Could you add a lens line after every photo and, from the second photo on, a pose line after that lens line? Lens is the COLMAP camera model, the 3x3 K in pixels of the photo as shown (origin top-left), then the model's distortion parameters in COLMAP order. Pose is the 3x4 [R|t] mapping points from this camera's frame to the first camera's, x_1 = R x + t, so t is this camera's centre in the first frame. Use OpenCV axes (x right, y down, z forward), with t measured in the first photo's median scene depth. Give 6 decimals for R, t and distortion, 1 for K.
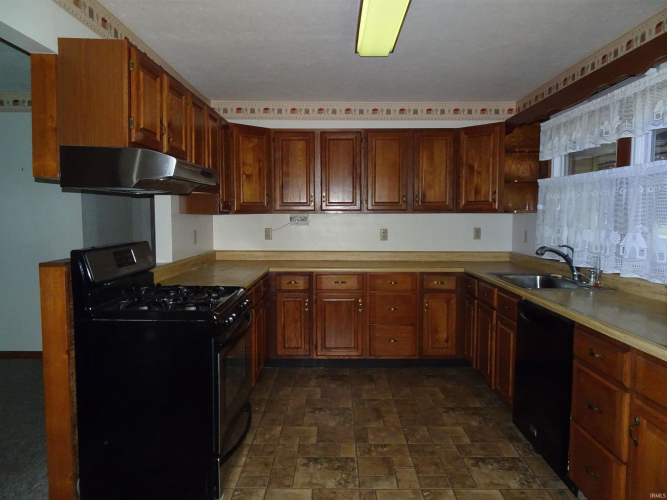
lens RADIAL K [[474.3, 0, 338.0], [0, 474.3, 250.9], [0, 0, 1]] dist [0.007111, 0.000402]
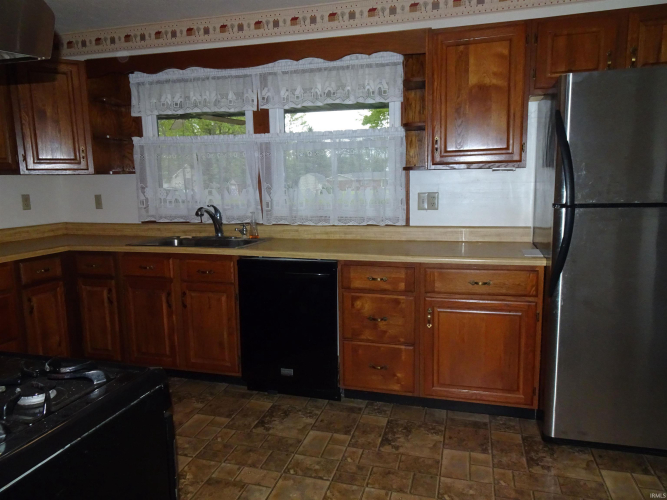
lens RADIAL K [[474.3, 0, 337.6], [0, 474.3, 248.7], [0, 0, 1]] dist [0.007111, 0.000402]
pose [[0.267486, -0.142323, 0.952993, -0.512033], [0.083090, 0.988754, 0.124342, -0.027040], [-0.959972, 0.045924, 0.276304, 0.524350]]
